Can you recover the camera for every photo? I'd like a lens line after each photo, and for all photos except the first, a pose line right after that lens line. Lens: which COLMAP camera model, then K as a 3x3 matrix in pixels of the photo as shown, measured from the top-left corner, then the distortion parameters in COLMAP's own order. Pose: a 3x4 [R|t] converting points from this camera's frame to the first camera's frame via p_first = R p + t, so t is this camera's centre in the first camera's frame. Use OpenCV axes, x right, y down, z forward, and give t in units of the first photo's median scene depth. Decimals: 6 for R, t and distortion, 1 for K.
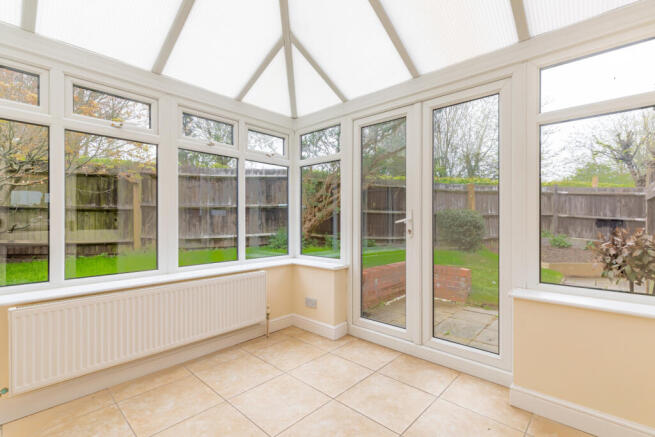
lens RADIAL K [[291.5, 0, 330.2], [0, 291.5, 222.1], [0, 0, 1]] dist [0.001197, -0.000034]
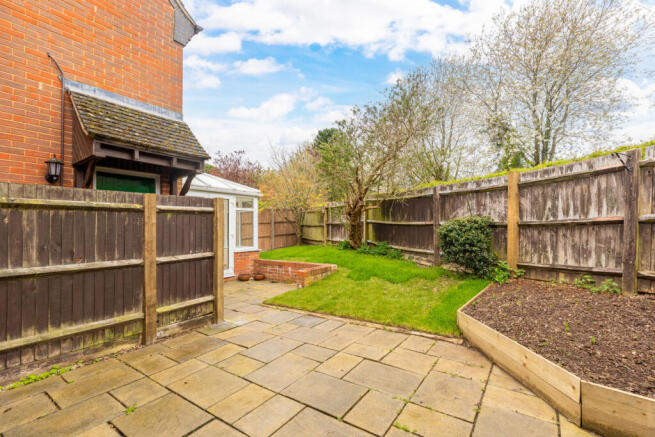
lens RADIAL K [[291.5, 0, 330.2], [0, 291.5, 222.1], [0, 0, 1]] dist [0.001197, -0.000034]
pose [[0.147145, -0.022316, -0.988863, 1.022287], [0.004389, 0.999750, -0.021909, -0.016278], [0.989105, -0.001117, 0.147206, 0.536290]]
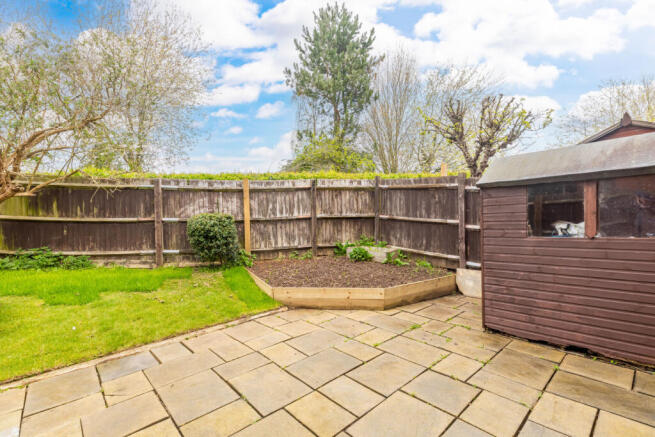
lens RADIAL K [[291.5, 0, 330.2], [0, 291.5, 222.1], [0, 0, 1]] dist [0.001197, -0.000034]
pose [[0.996891, -0.022765, -0.075429, 0.760926], [0.022844, 0.999739, 0.000189, -0.013157], [0.075405, -0.001912, 0.997151, 0.247099]]
